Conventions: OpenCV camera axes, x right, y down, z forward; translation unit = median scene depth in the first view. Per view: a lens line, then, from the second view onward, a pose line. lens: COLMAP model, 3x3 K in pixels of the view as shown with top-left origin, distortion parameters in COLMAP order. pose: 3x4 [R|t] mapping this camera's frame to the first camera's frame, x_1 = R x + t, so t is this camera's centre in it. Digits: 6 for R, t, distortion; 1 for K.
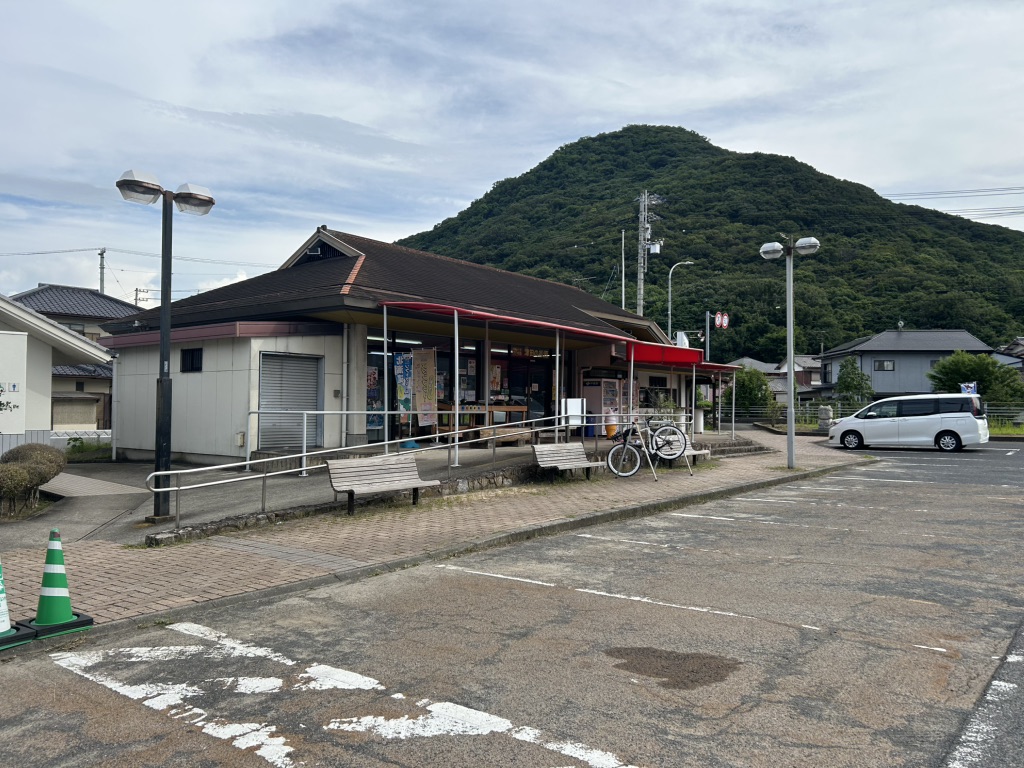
lens RADIAL K [[772.9, 0, 520.0], [0, 772.9, 384.4], [0, 0, 1]] dist [-0.005565, 0.005084]
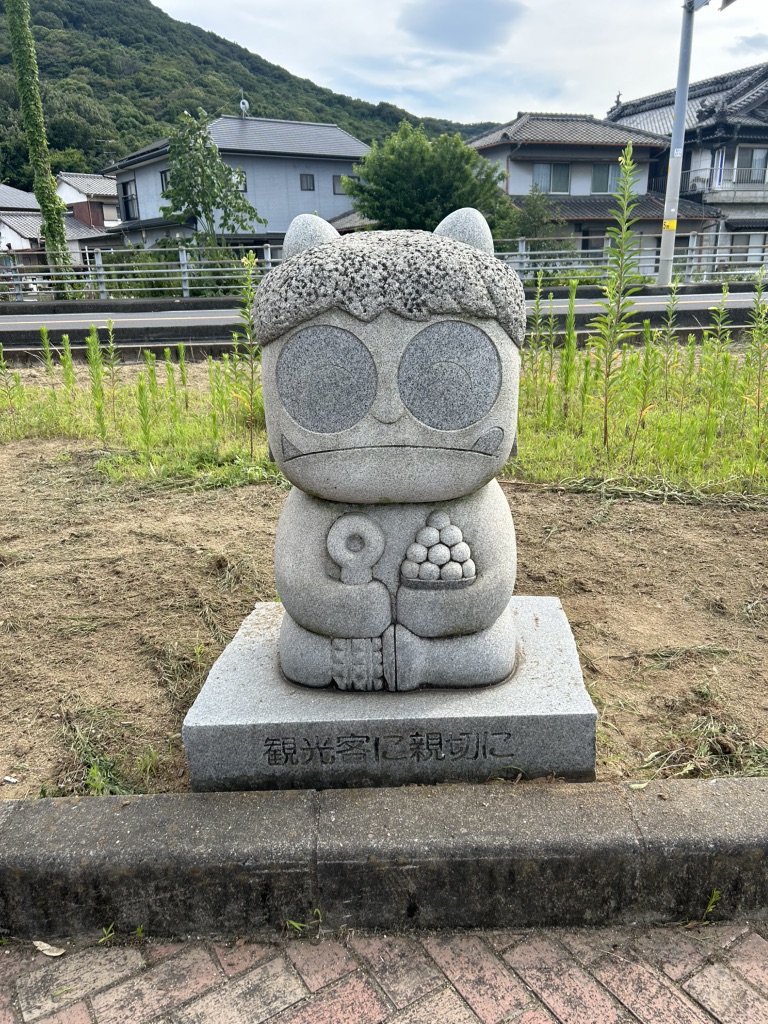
lens RADIAL K [[772.9, 0, 383.4], [0, 772.9, 514.2], [0, 0, 1]] dist [-0.005565, 0.005084]
pose [[0.773347, -0.230648, 0.590539, 0.036438], [0.019113, 0.939533, 0.341926, 0.002541], [-0.633695, -0.253140, 0.730993, 0.096639]]
